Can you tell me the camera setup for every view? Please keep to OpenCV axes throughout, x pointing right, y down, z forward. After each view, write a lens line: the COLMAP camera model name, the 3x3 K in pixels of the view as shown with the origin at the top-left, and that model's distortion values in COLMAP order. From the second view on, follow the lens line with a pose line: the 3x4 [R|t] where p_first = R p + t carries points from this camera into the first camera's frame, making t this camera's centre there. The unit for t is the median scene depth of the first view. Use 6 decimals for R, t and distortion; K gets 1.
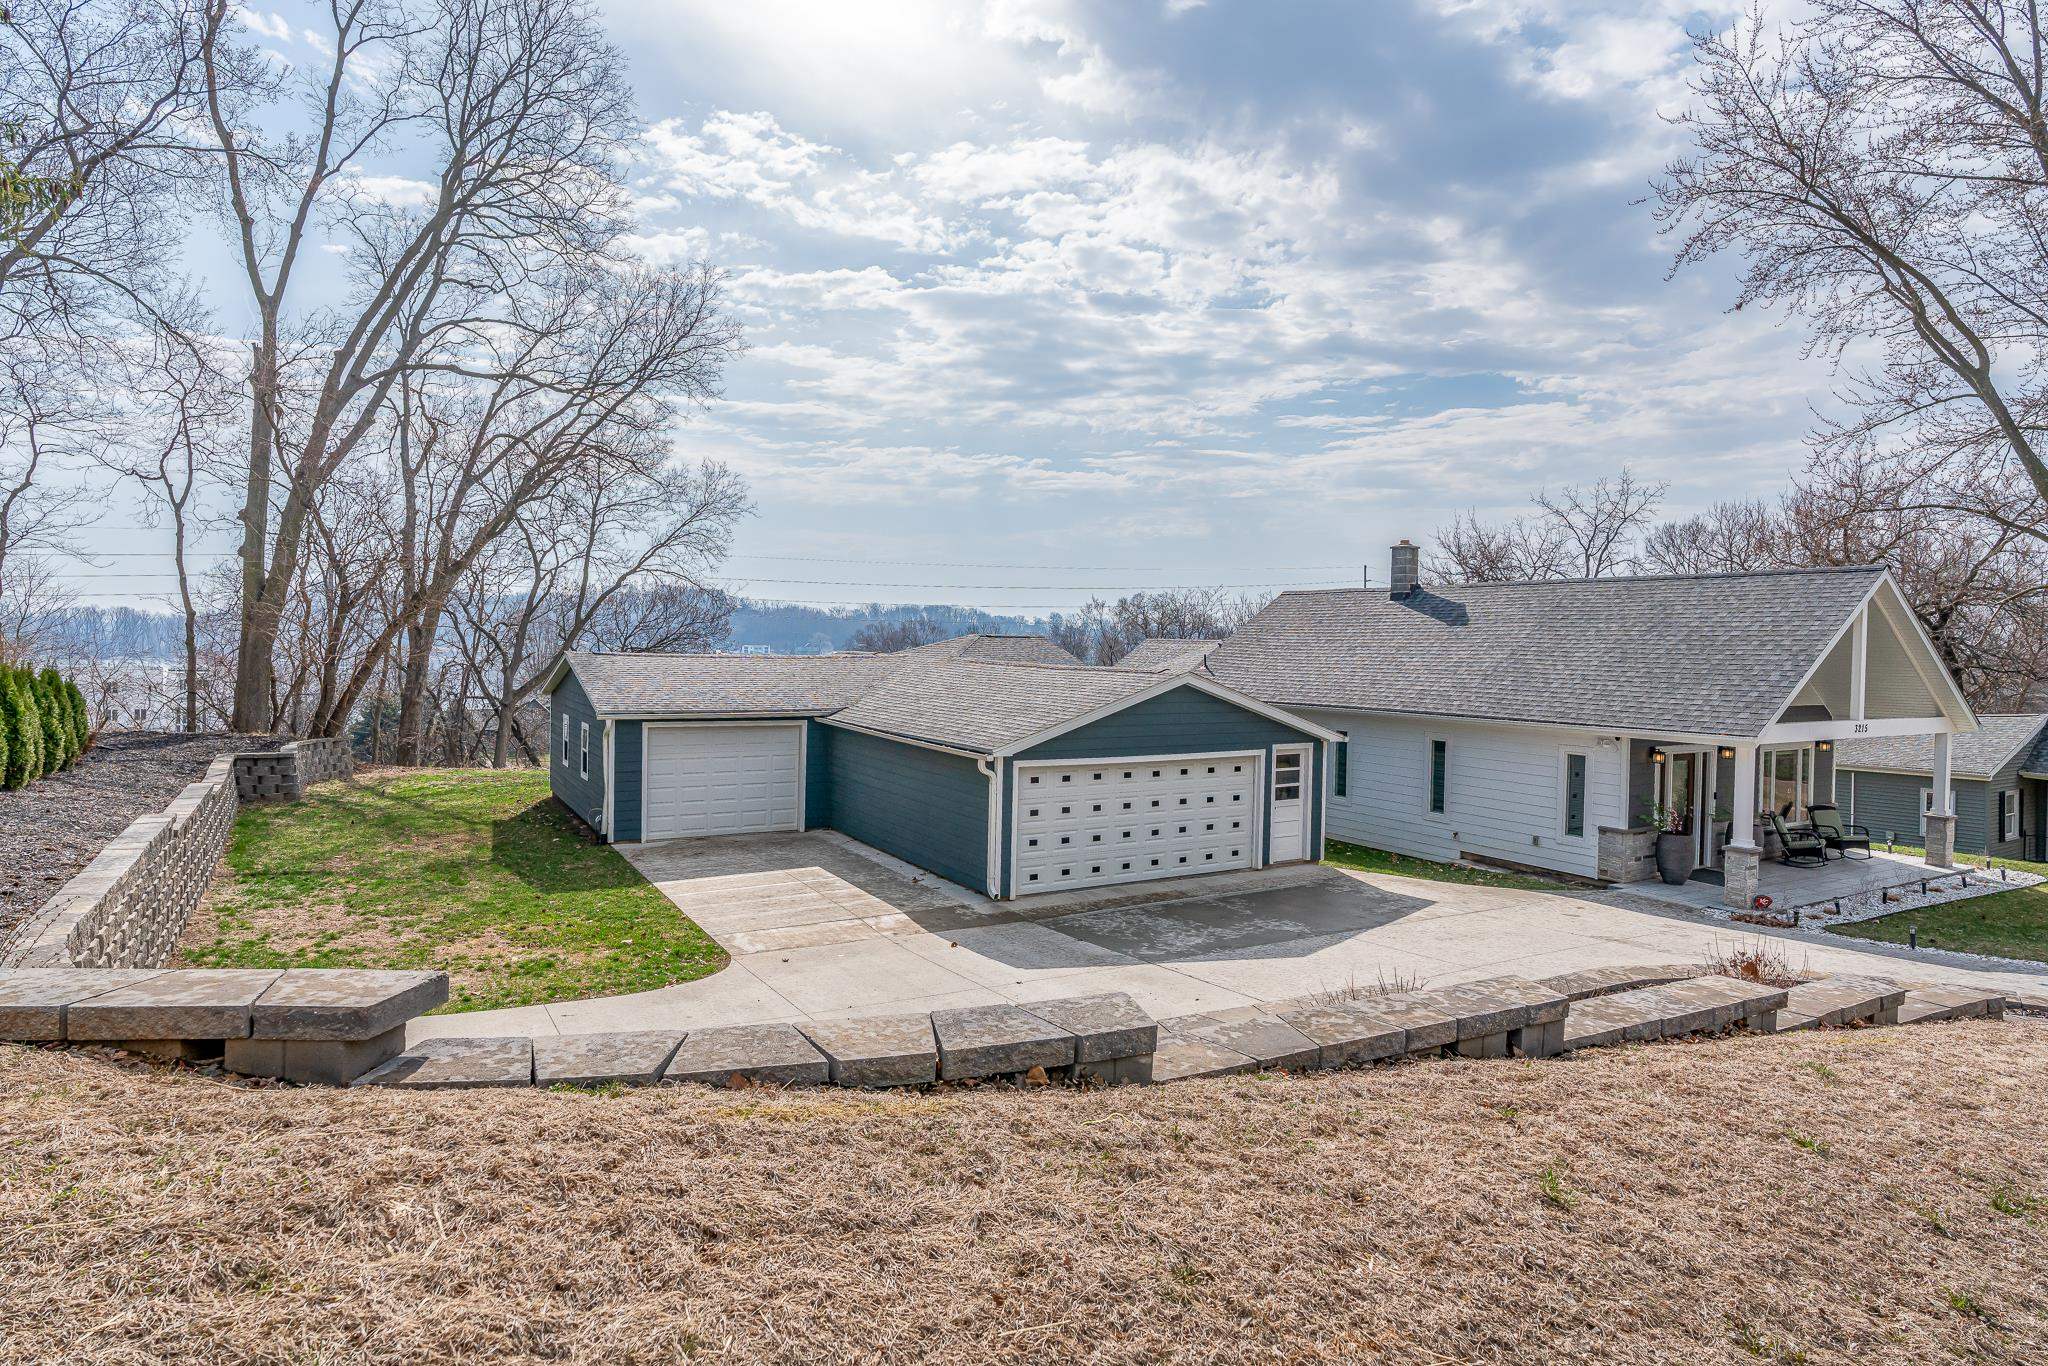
lens RADIAL K [[1101.5, 0, 1026.0], [0, 1101.5, 666.6], [0, 0, 1]] dist [-0.005944, -0.001284]
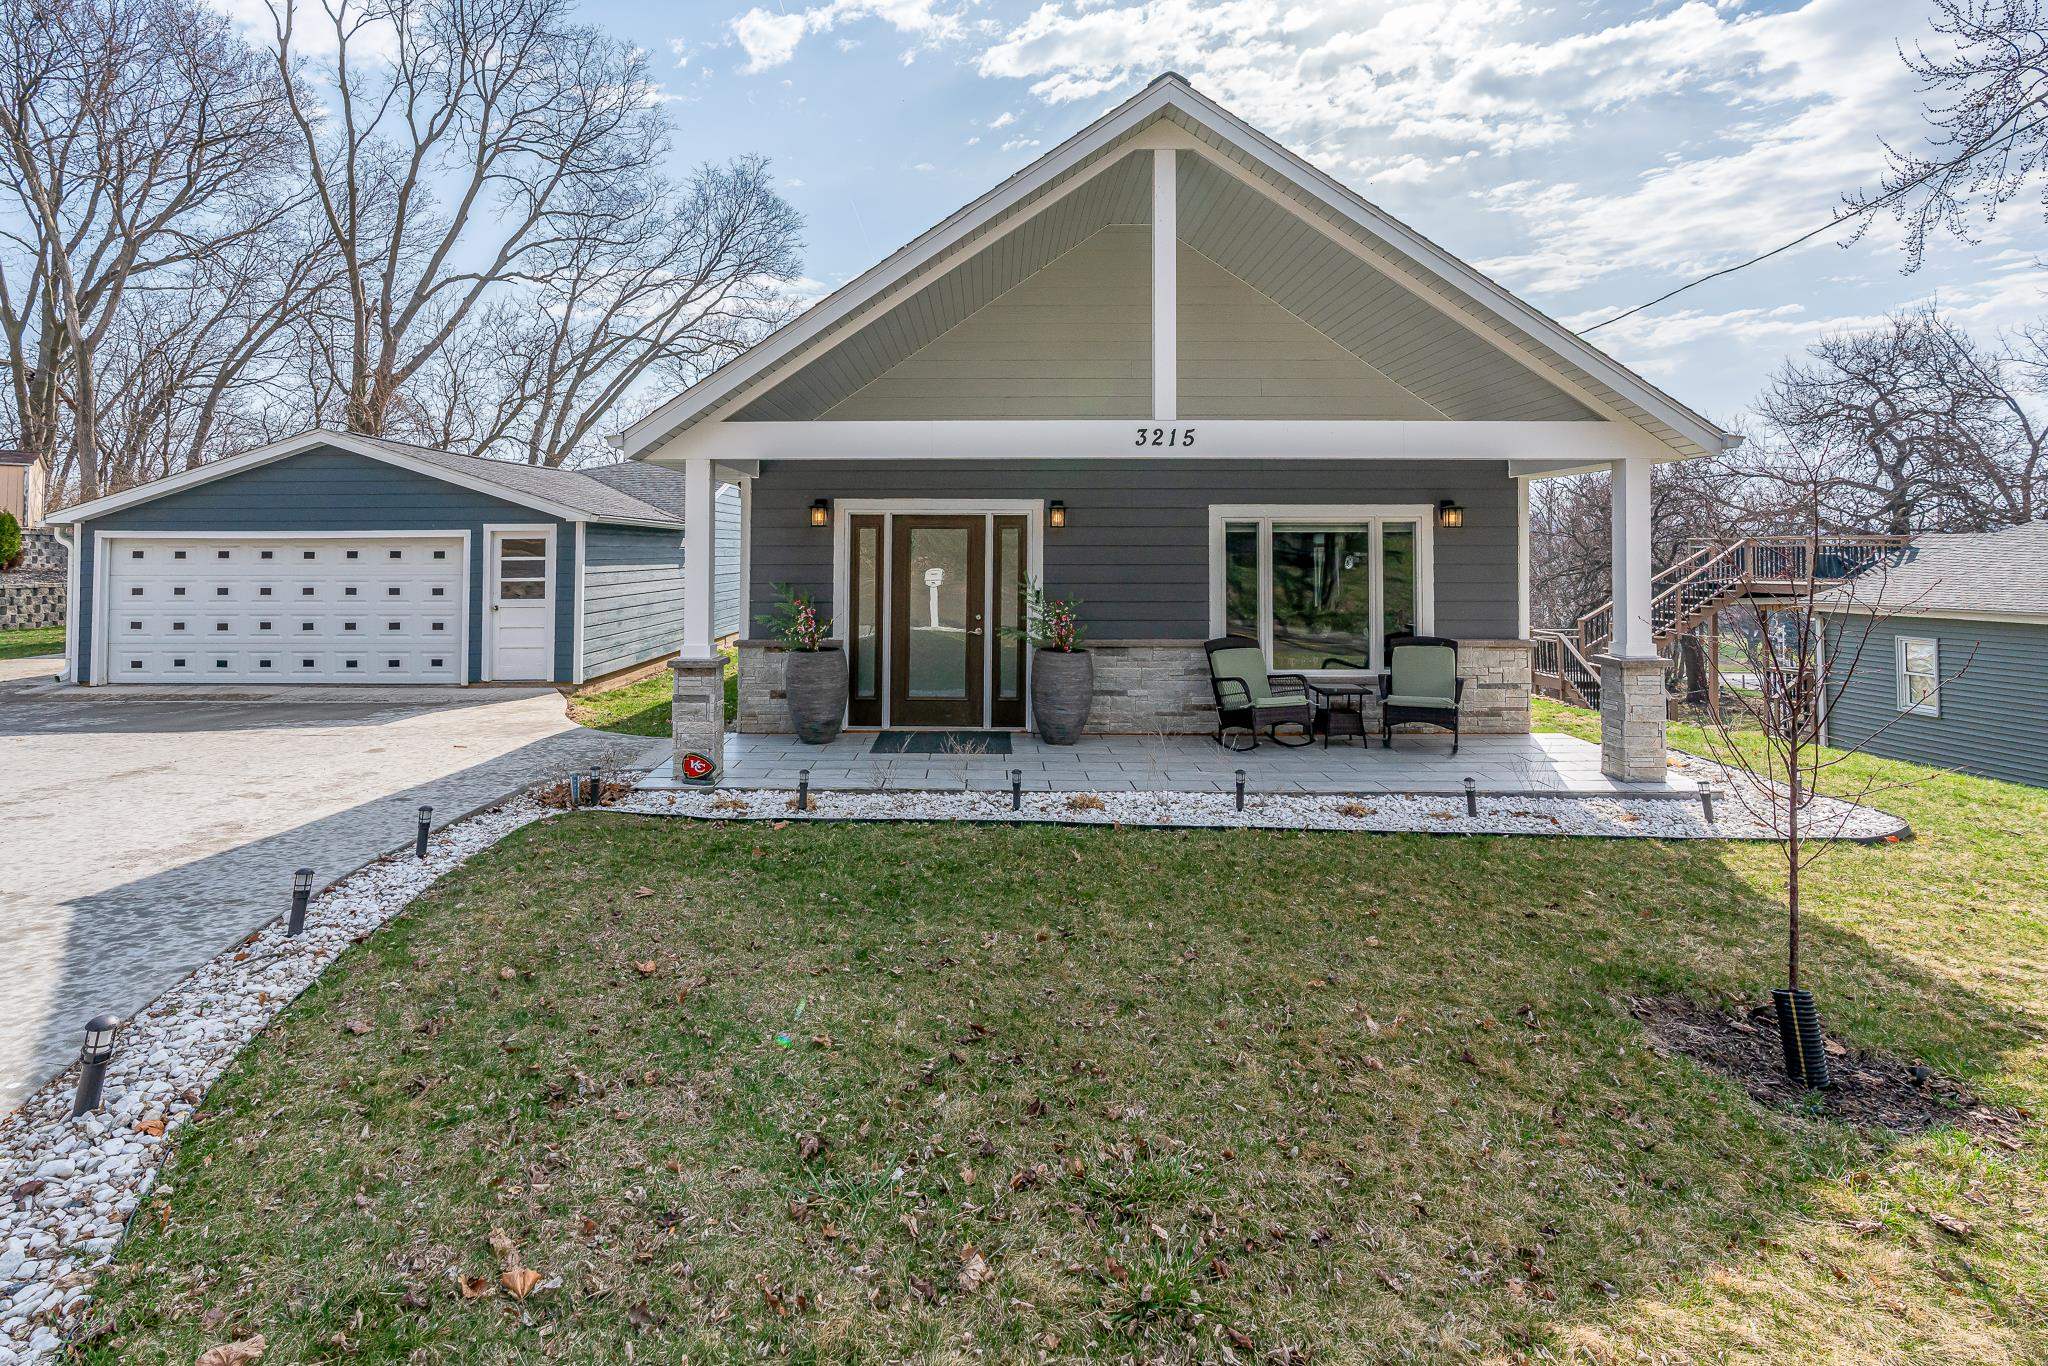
lens RADIAL K [[1016.8, 0, 1029.2], [0, 1016.8, 531.5], [0, 0, 1]] dist [0.001416, -0.000012]
pose [[0.847588, -0.031746, -0.529704, 0.898039], [0.006047, 0.998722, -0.050180, 0.110632], [0.530620, 0.039329, 0.846697, 0.583085]]
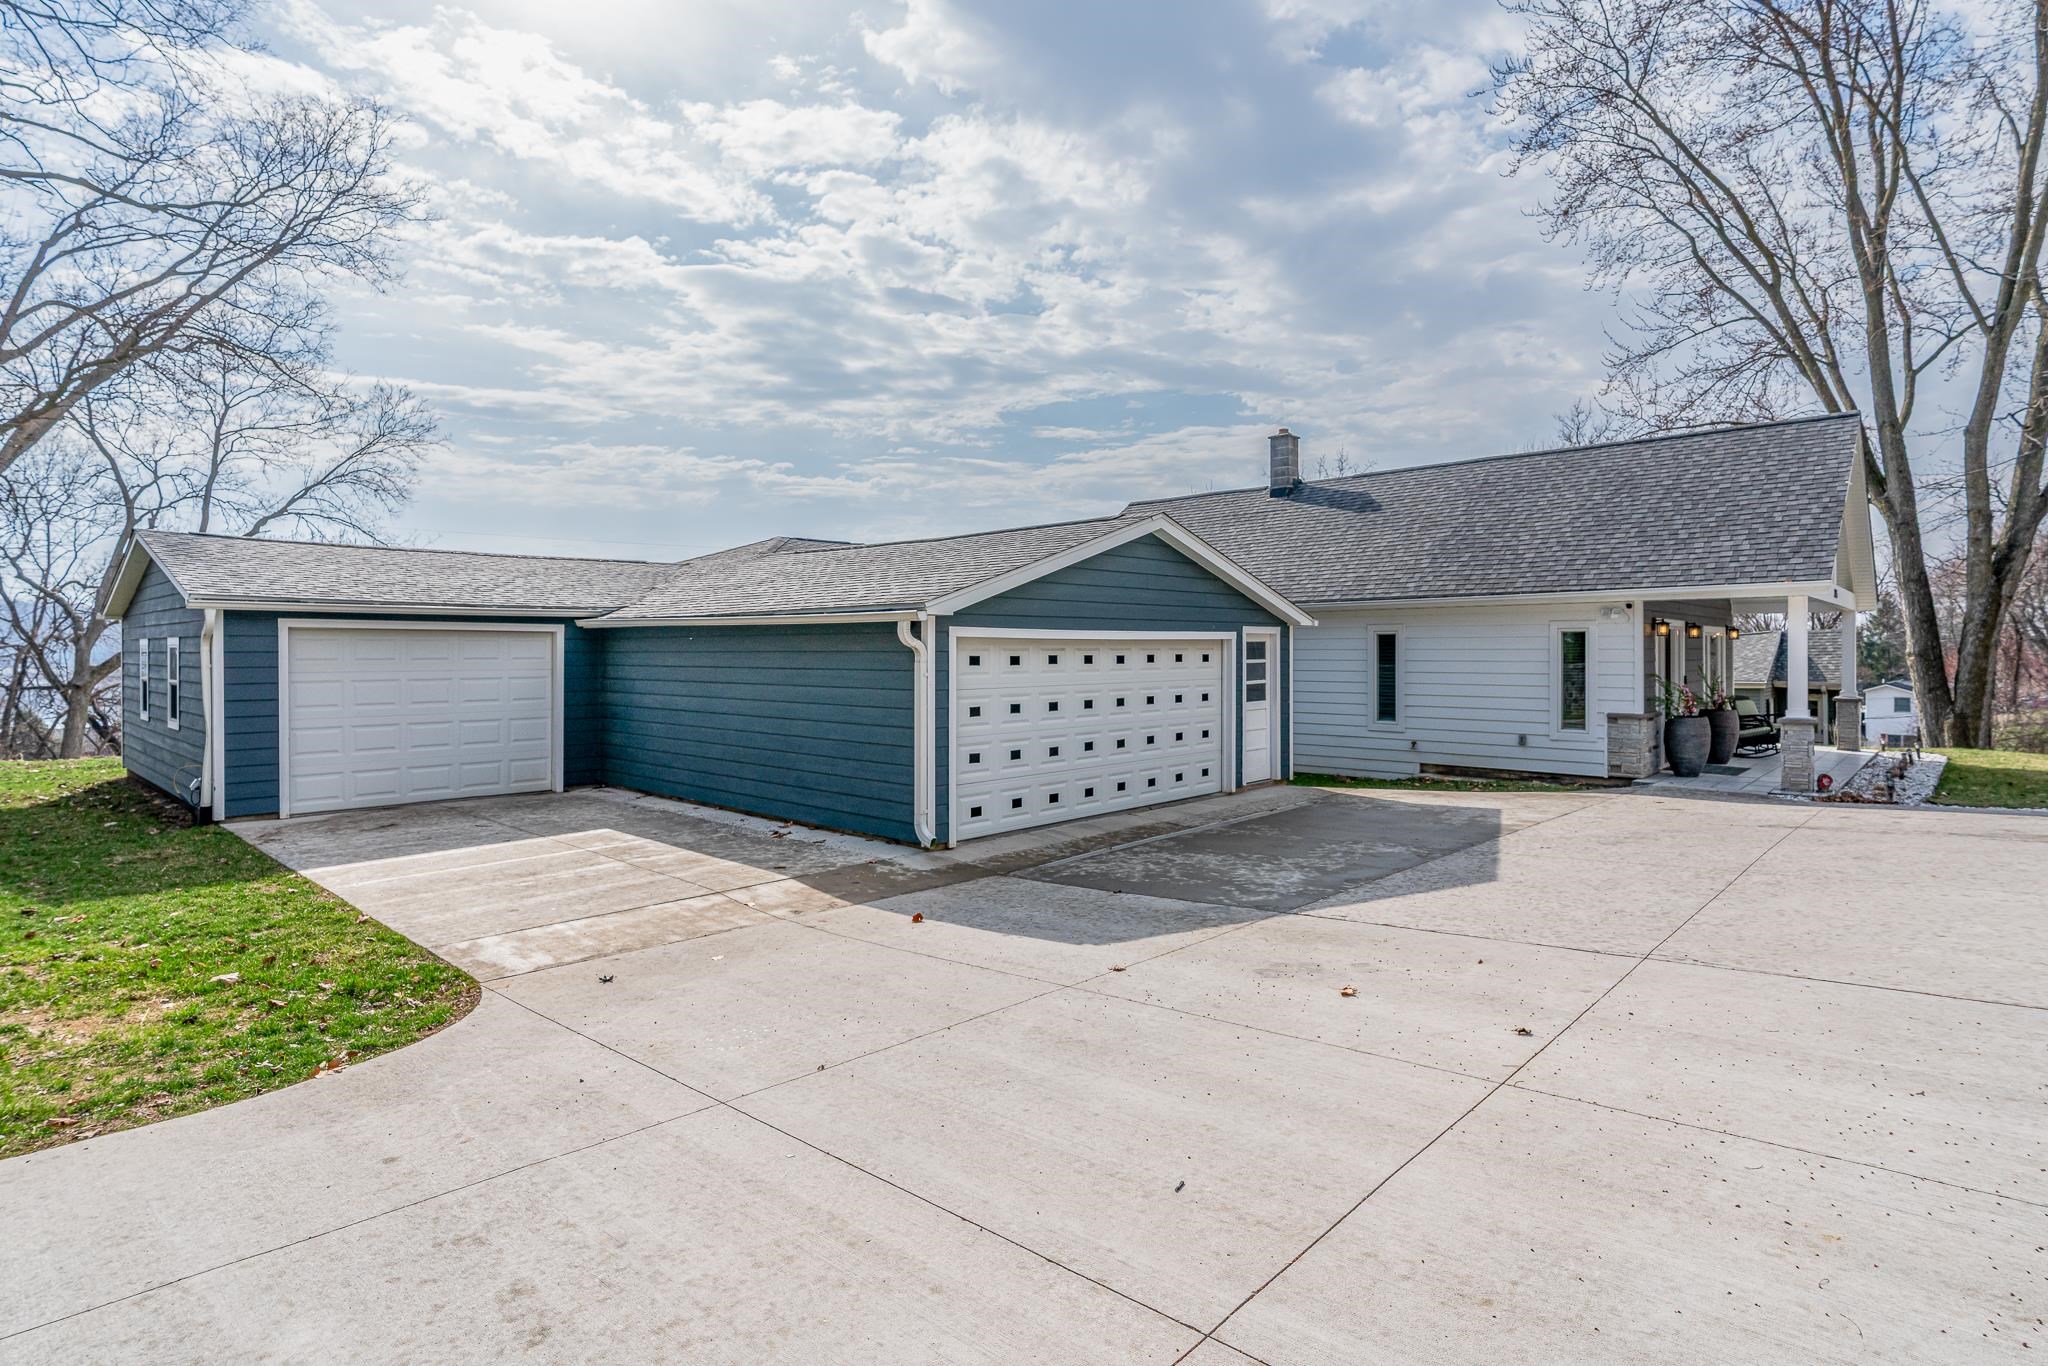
lens RADIAL K [[1040.1, 0, 1027.3], [0, 1040.1, 651.0], [0, 0, 1]] dist [-0.010394, 0.006495]
pose [[0.961958, -0.026487, 0.271912, -0.108757], [0.032626, 0.999304, -0.018078, 0.093049], [-0.271244, 0.026262, 0.962152, 0.344562]]
